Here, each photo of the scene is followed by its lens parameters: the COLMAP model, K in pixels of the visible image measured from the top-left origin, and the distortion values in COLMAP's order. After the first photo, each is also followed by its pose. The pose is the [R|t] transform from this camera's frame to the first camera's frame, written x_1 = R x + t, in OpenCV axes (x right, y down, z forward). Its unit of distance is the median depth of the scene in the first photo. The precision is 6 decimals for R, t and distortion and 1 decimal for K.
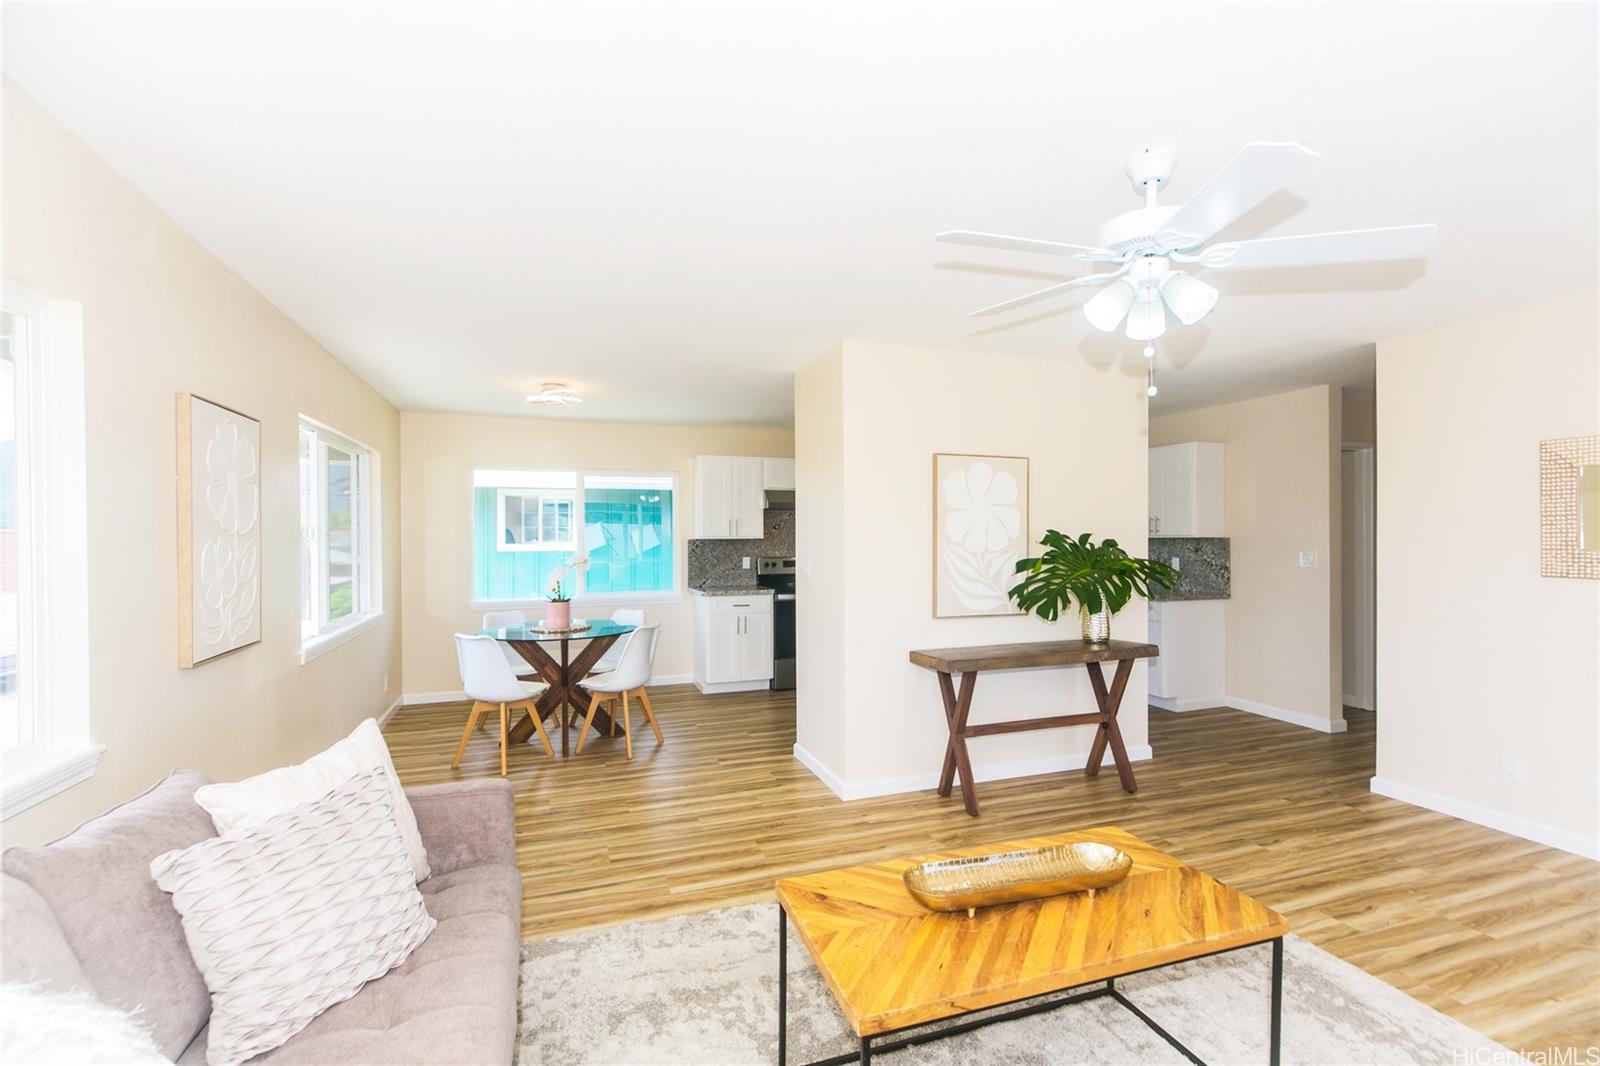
lens RADIAL K [[718.3, 0, 811.3], [0, 718.3, 543.7], [0, 0, 1]] dist [0.019733, -0.008578]
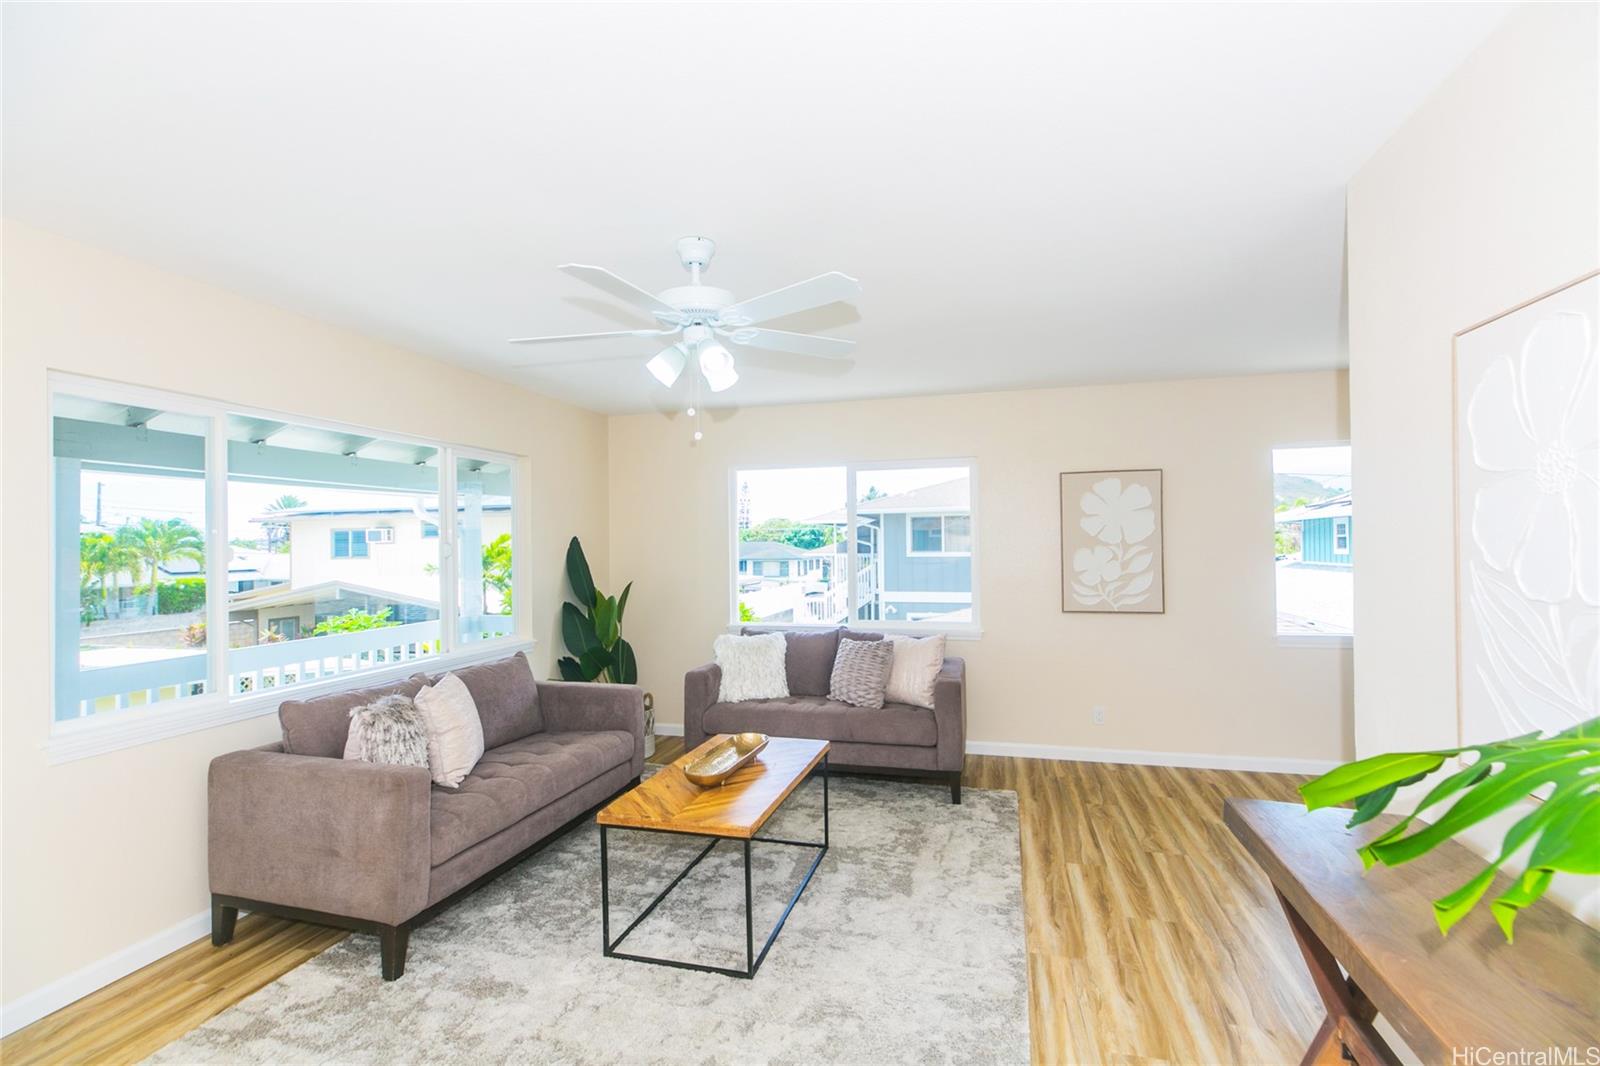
lens RADIAL K [[713.8, 0, 804.9], [0, 713.8, 543.8], [0, 0, 1]] dist [-0.002016, -0.000221]
pose [[-0.567478, 0.005507, -0.823370, 0.710459], [-0.001018, 0.999972, 0.007389, -0.017562], [0.823388, 0.005031, -0.567457, 0.958889]]
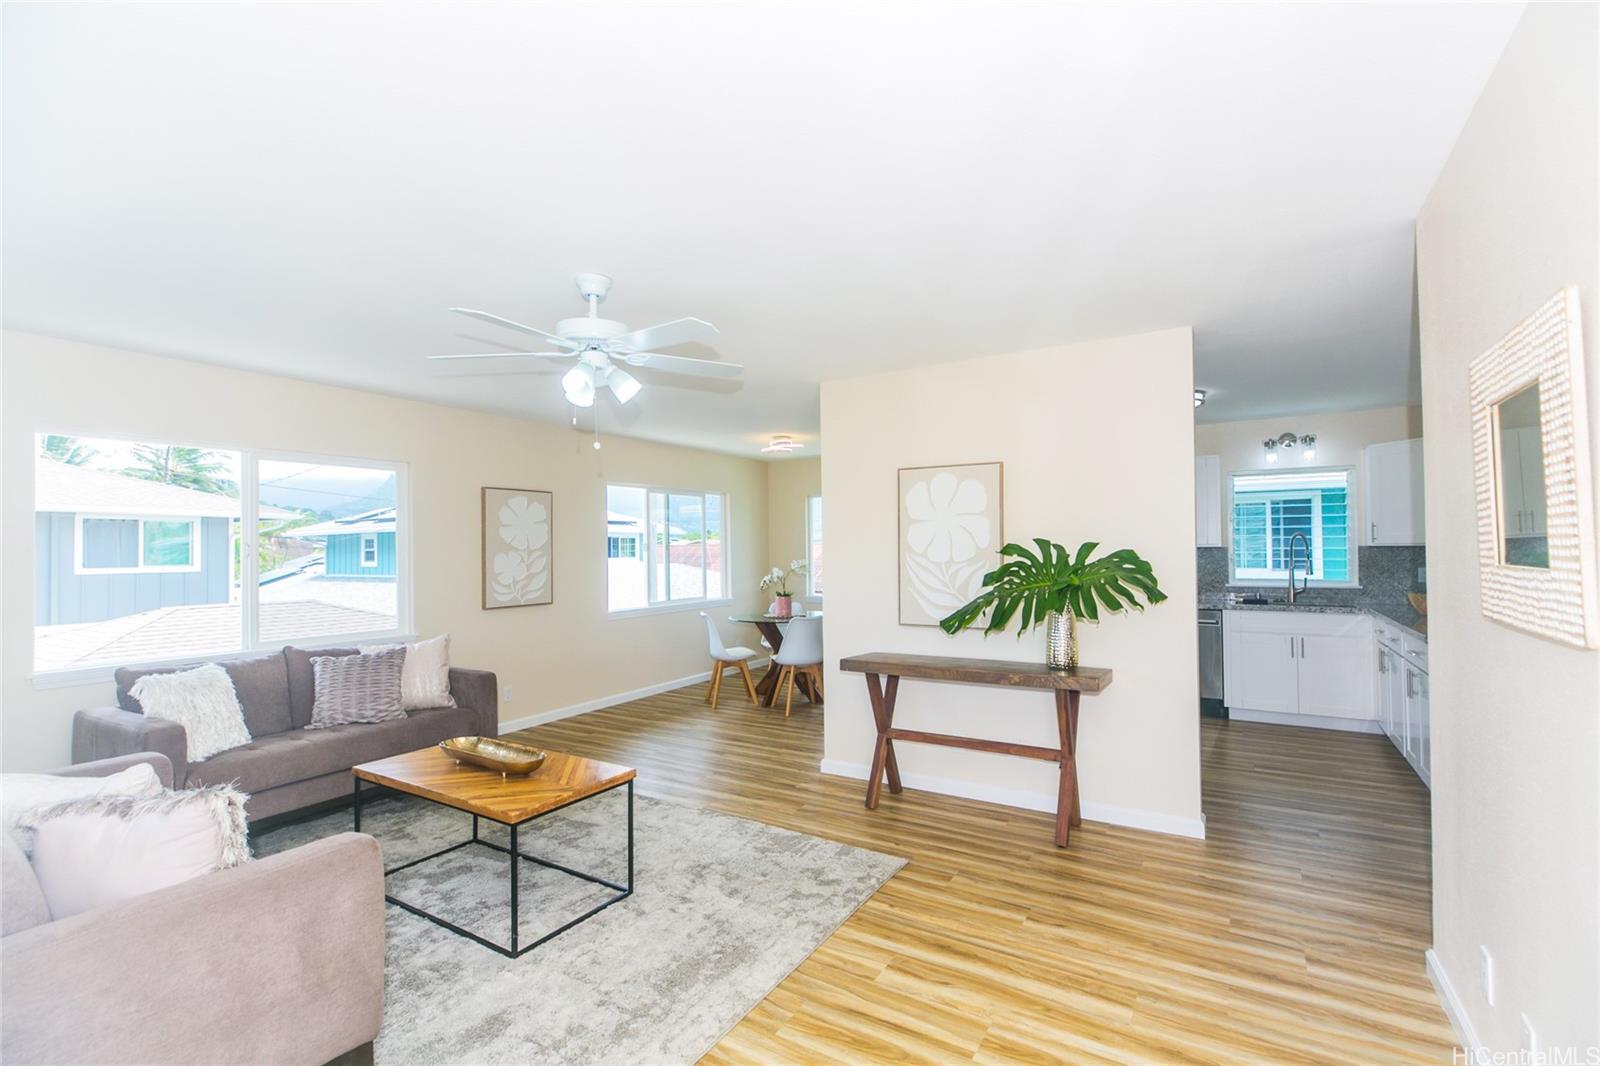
lens RADIAL K [[718.3, 0, 811.3], [0, 718.3, 543.7], [0, 0, 1]] dist [0.019733, -0.008578]
pose [[0.626090, -0.012085, -0.779657, 0.953729], [-0.000419, 0.999875, -0.015835, 0.001652], [0.779751, 0.010241, 0.626006, 0.244847]]
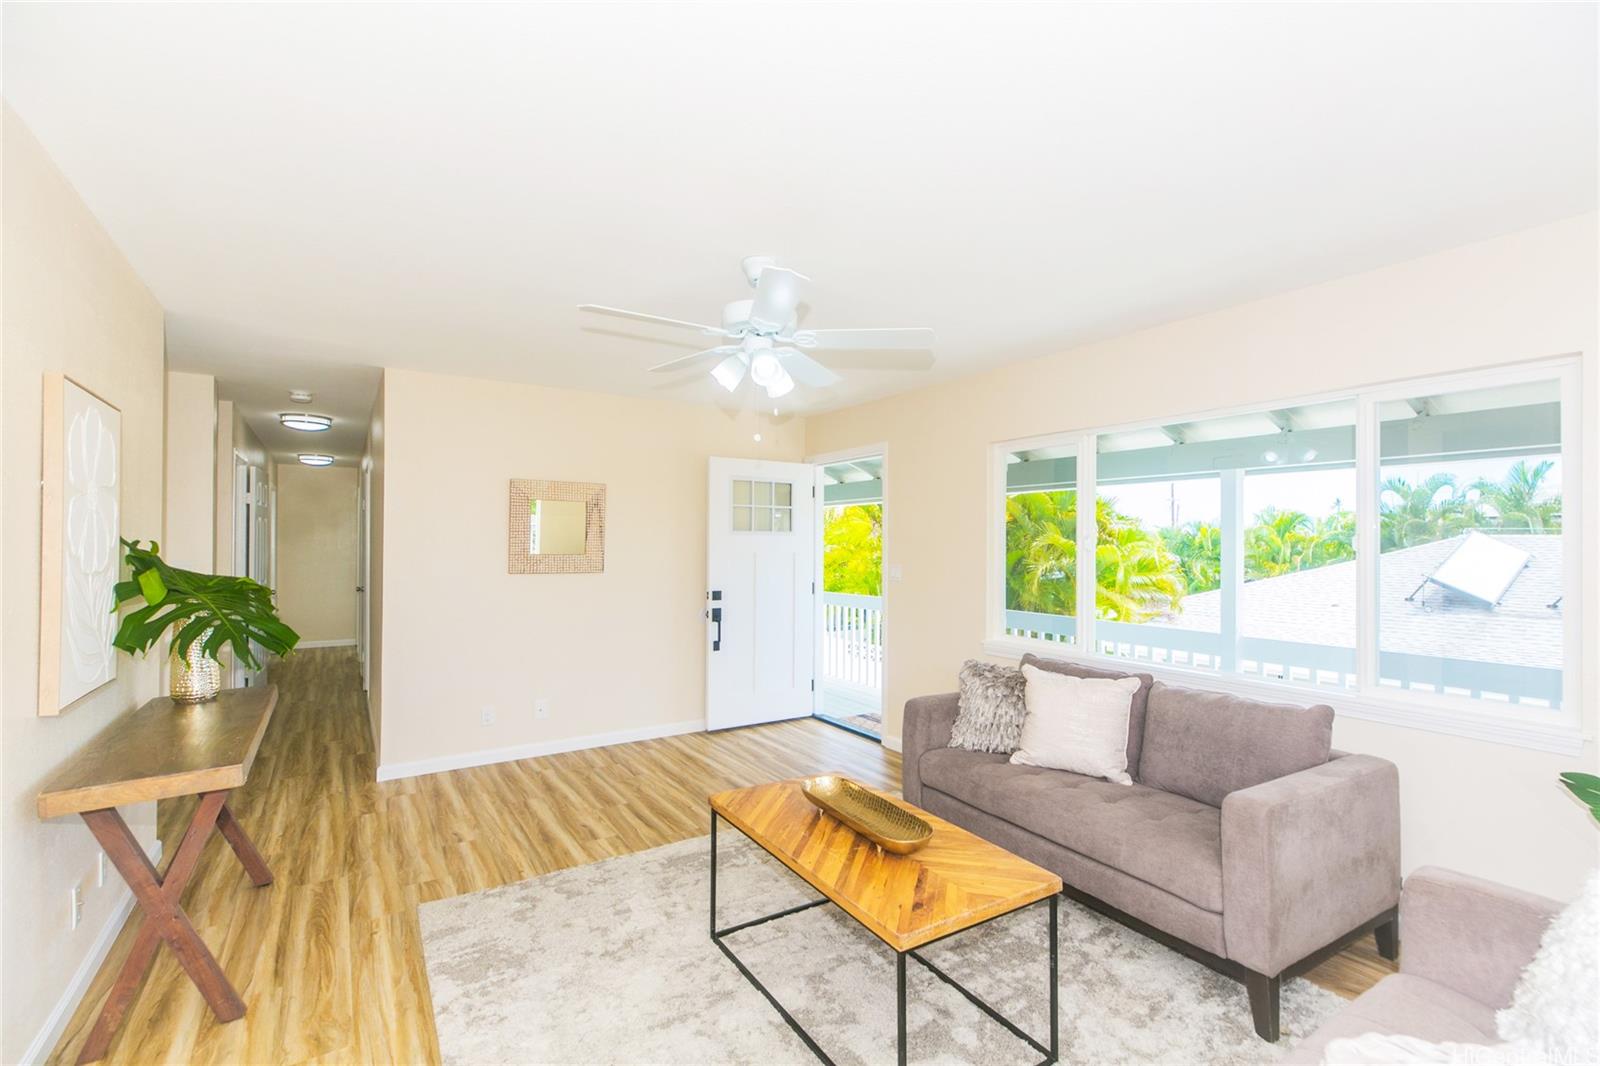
lens RADIAL K [[718.3, 0, 811.3], [0, 718.3, 543.7], [0, 0, 1]] dist [0.019733, -0.008578]
pose [[-0.229334, 0.005497, 0.973332, -0.427353], [0.007205, 0.999966, -0.003949, -0.000208], [-0.973321, 0.006107, -0.229366, 0.639921]]
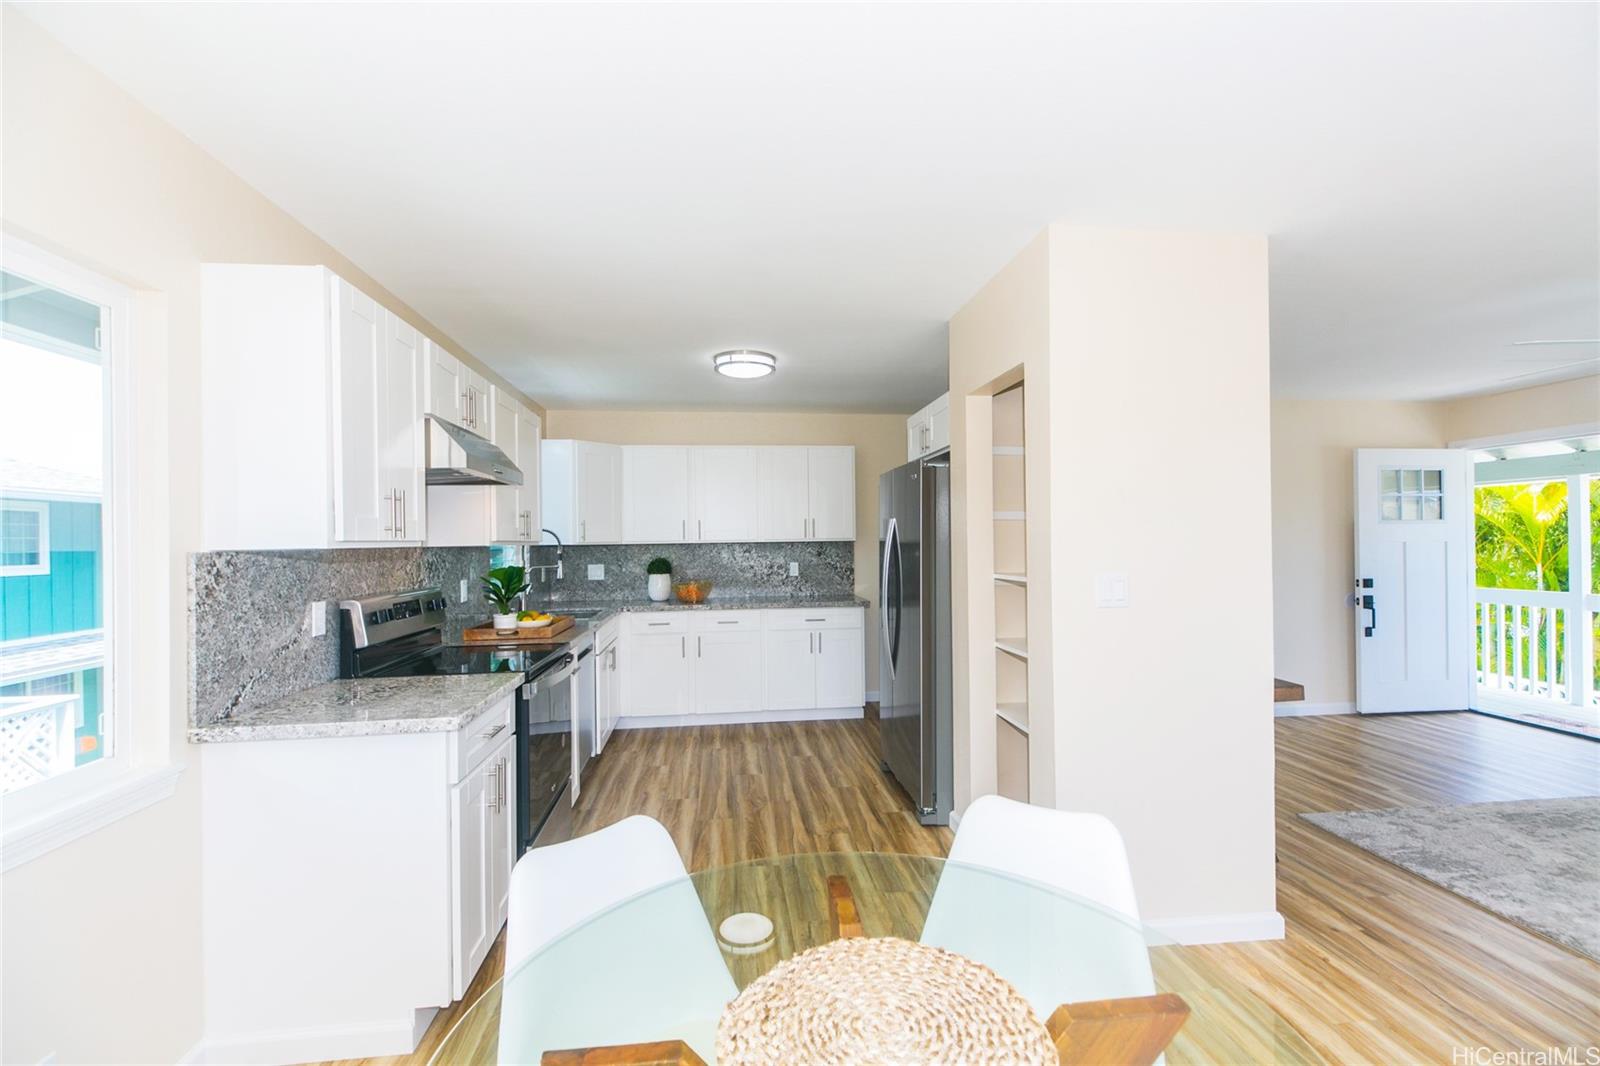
lens RADIAL K [[718.3, 0, 811.3], [0, 718.3, 543.7], [0, 0, 1]] dist [0.019733, -0.008578]
pose [[0.219858, -0.003649, 0.975525, -0.683247], [0.020503, 0.999789, -0.000882, -0.006872], [-0.975316, 0.020195, 0.219887, 1.258916]]
